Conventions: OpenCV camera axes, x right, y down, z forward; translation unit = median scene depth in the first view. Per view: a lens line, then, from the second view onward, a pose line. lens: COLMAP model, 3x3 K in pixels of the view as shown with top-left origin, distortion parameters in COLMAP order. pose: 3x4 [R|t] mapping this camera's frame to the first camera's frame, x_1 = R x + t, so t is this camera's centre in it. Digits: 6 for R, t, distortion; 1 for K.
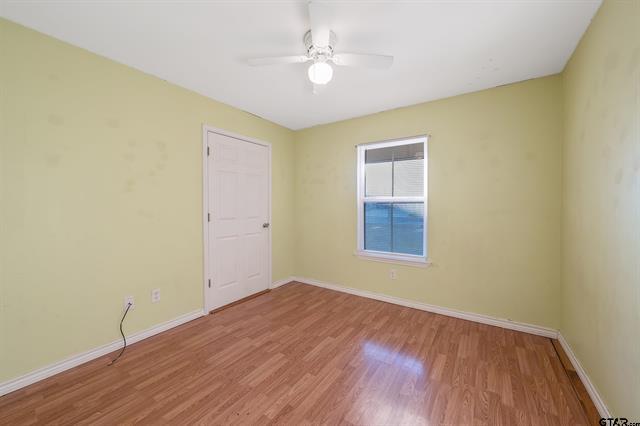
lens RADIAL K [[250.2, 0, 320.0], [0, 250.2, 213.0], [0, 0, 1]] dist [-0.000065, -0.000082]
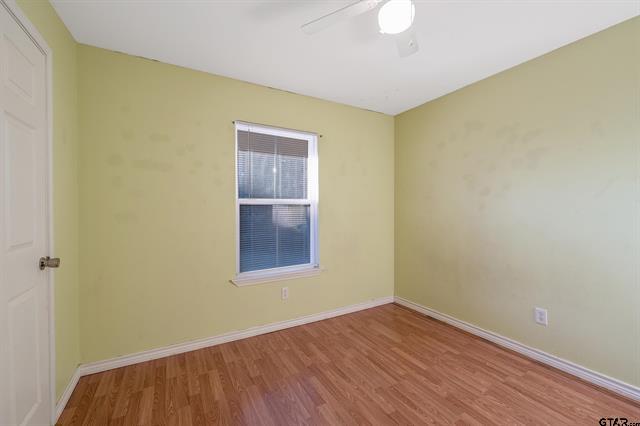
lens RADIAL K [[270.7, 0, 320.0], [0, 270.7, 213.0], [0, 0, 1]] dist [0.001773, 0.000095]
pose [[0.438693, -0.016893, 0.898478, -0.484111], [0.032317, 0.999473, 0.003012, -0.015706], [-0.898056, 0.027714, 0.439008, 0.542951]]
